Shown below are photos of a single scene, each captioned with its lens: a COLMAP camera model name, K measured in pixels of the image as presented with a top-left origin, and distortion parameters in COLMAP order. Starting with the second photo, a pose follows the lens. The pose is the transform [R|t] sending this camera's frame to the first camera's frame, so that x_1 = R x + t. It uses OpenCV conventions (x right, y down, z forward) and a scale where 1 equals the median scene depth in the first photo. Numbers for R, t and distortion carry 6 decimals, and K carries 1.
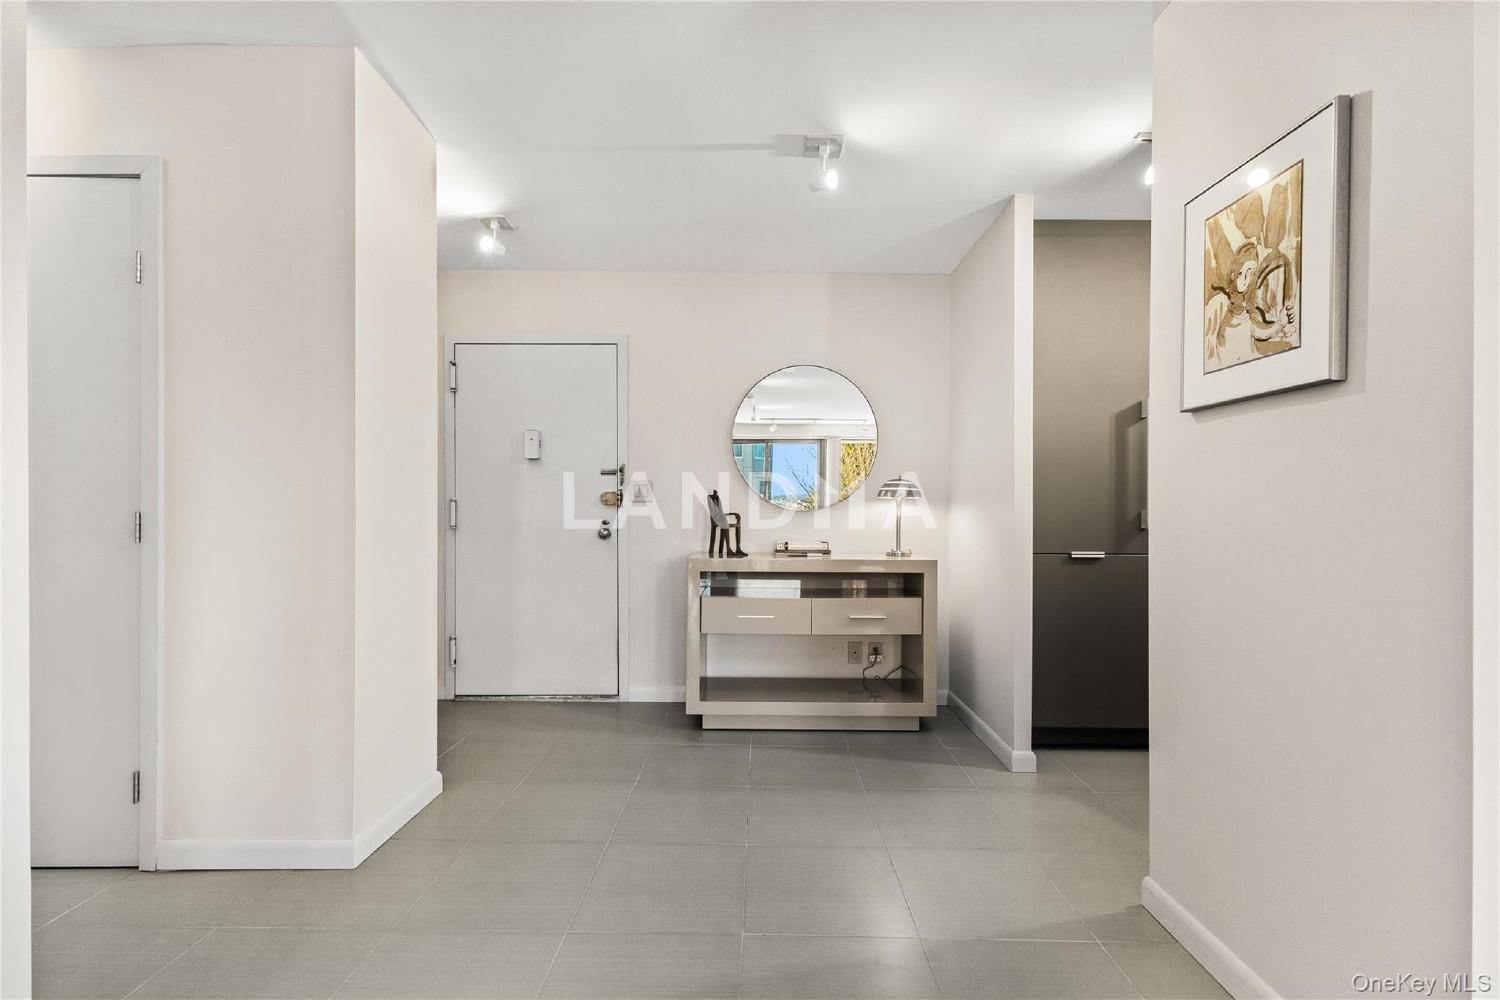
lens RADIAL K [[656.1, 0, 754.4], [0, 656.1, 511.7], [0, 0, 1]] dist [0.012496, -0.002027]
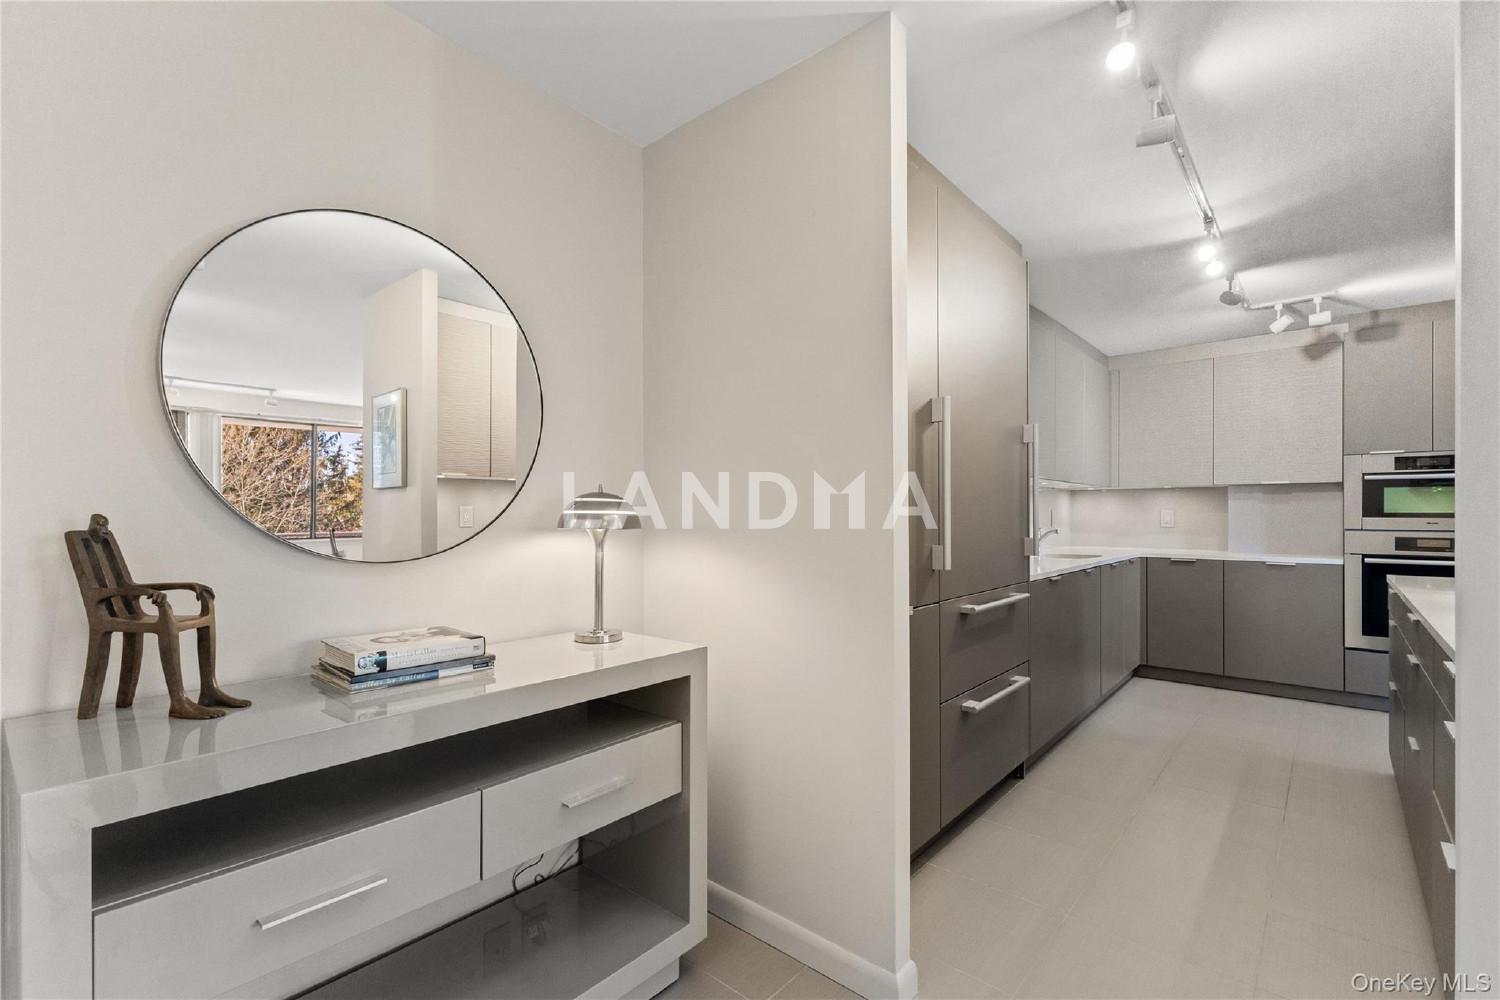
lens RADIAL K [[656.1, 0, 753.9], [0, 656.1, 511.6], [0, 0, 1]] dist [0.012496, -0.002027]
pose [[0.652031, 0.000574, 0.758192, -0.099863], [0.001412, 0.999997, -0.001971, -0.034321], [-0.758191, 0.002356, 0.652028, 0.562846]]
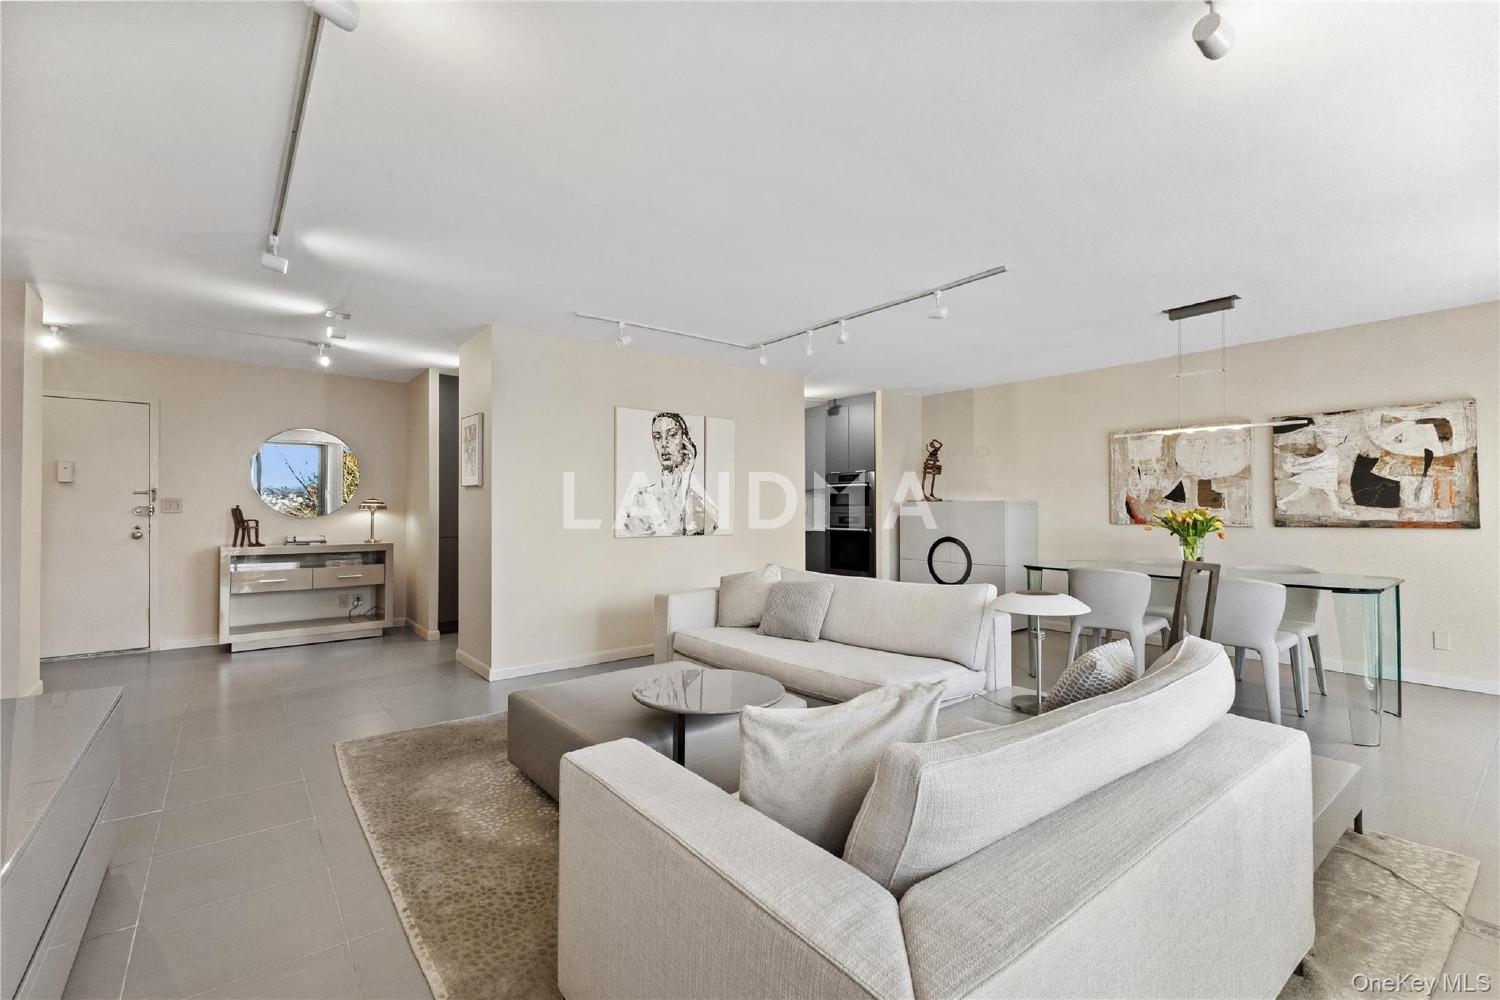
lens RADIAL K [[656.1, 0, 761.8], [0, 656.1, 503.5], [0, 0, 1]] dist [0.012496, -0.002027]
pose [[0.772178, 0.000164, 0.635406, -0.098563], [0.002329, 0.999993, -0.003089, -0.029839], [-0.635402, 0.003865, 0.772172, -1.041308]]
